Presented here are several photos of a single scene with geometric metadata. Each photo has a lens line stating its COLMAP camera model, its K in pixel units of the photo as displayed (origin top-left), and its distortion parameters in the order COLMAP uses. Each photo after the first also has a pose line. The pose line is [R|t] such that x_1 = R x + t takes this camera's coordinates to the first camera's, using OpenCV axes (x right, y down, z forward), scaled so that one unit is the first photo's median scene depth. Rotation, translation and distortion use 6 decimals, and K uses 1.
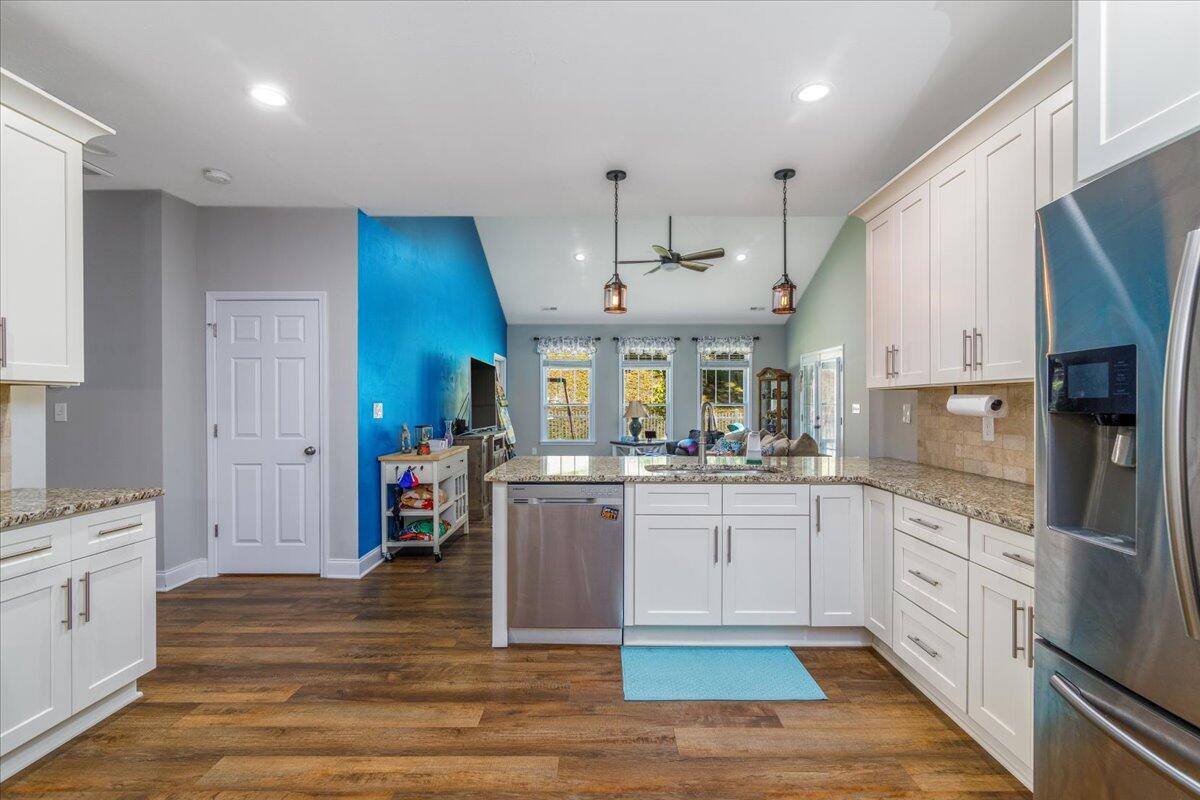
lens RADIAL K [[550.4, 0, 600.1], [0, 550.4, 406.6], [0, 0, 1]] dist [-0.014106, 0.002347]
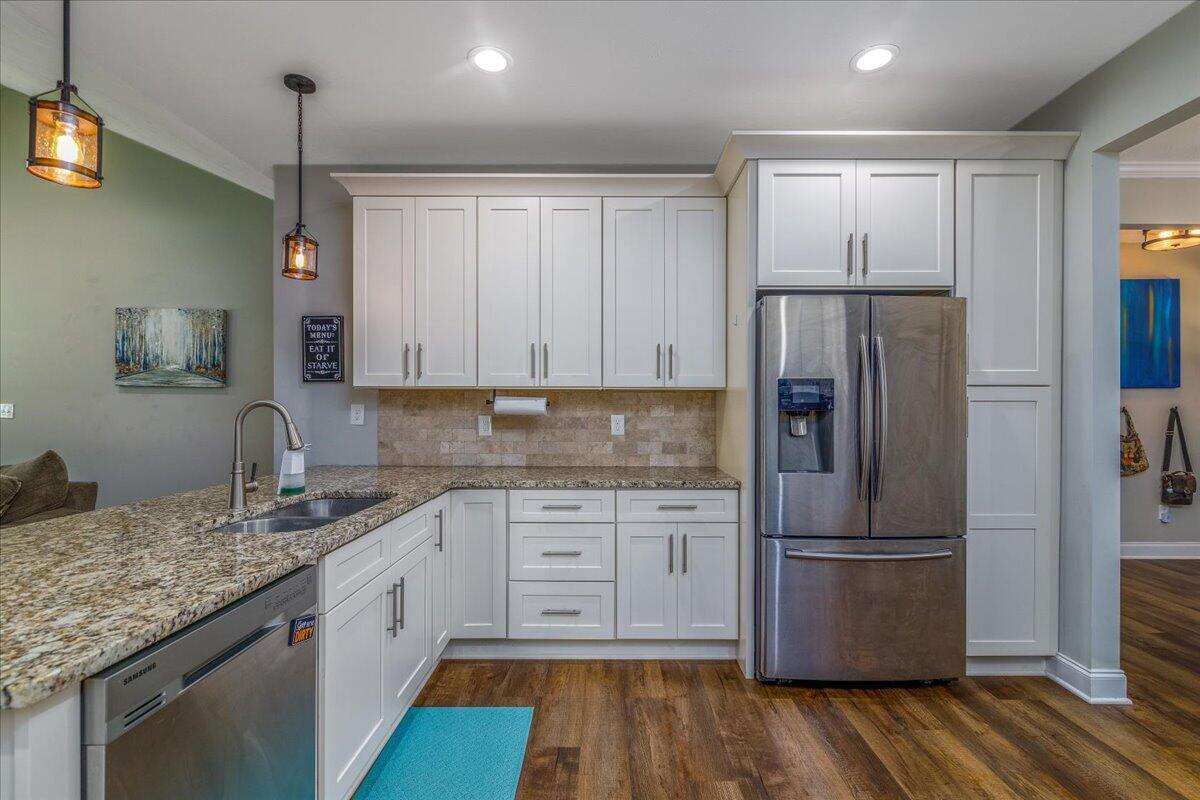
lens RADIAL K [[550.4, 0, 600.4], [0, 550.4, 407.4], [0, 0, 1]] dist [-0.014106, 0.002347]
pose [[-0.022588, -0.000052, 0.999745, -0.560328], [-0.000730, 1.000000, 0.000036, 0.001291], [-0.999745, -0.000729, -0.022588, 0.909928]]
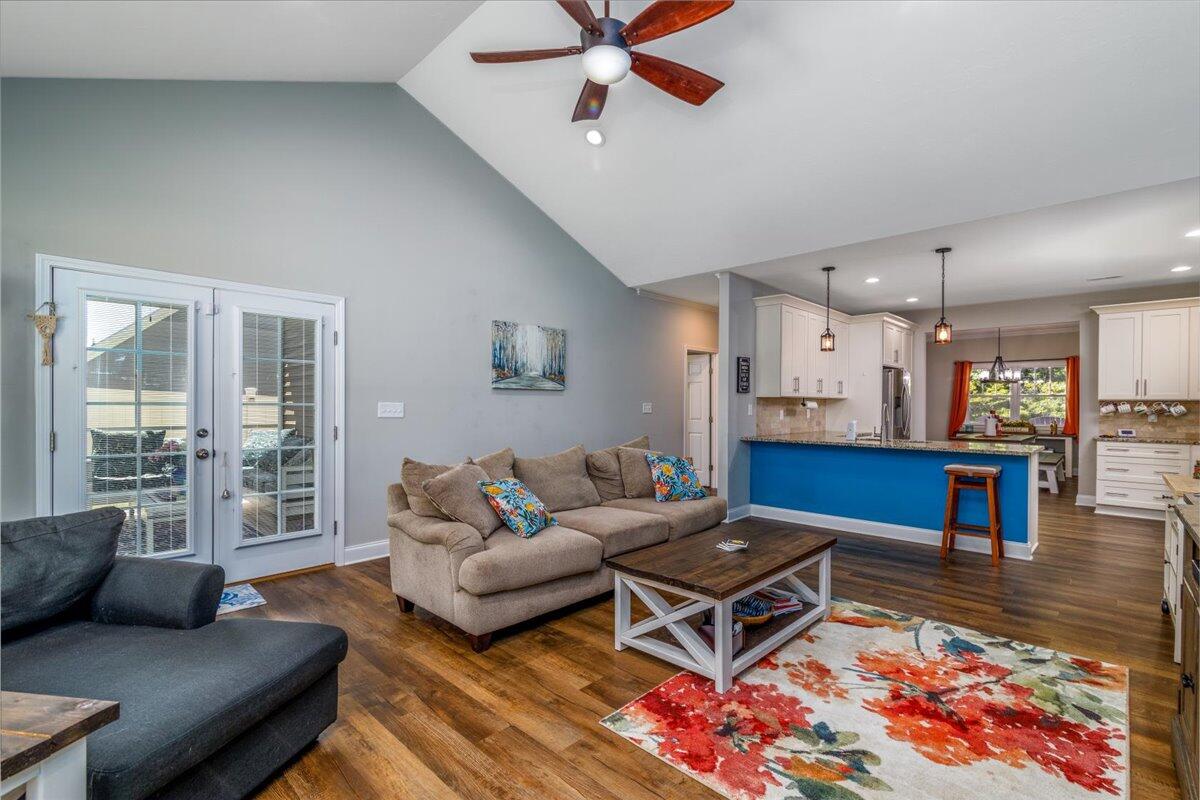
lens RADIAL K [[550.4, 0, 590.2], [0, 550.4, 406.6], [0, 0, 1]] dist [-0.014106, 0.002347]
pose [[-0.727168, -0.011657, 0.686361, -0.419736], [-0.002832, 0.999898, 0.013981, -0.029114], [-0.686454, 0.008223, -0.727127, 3.801642]]
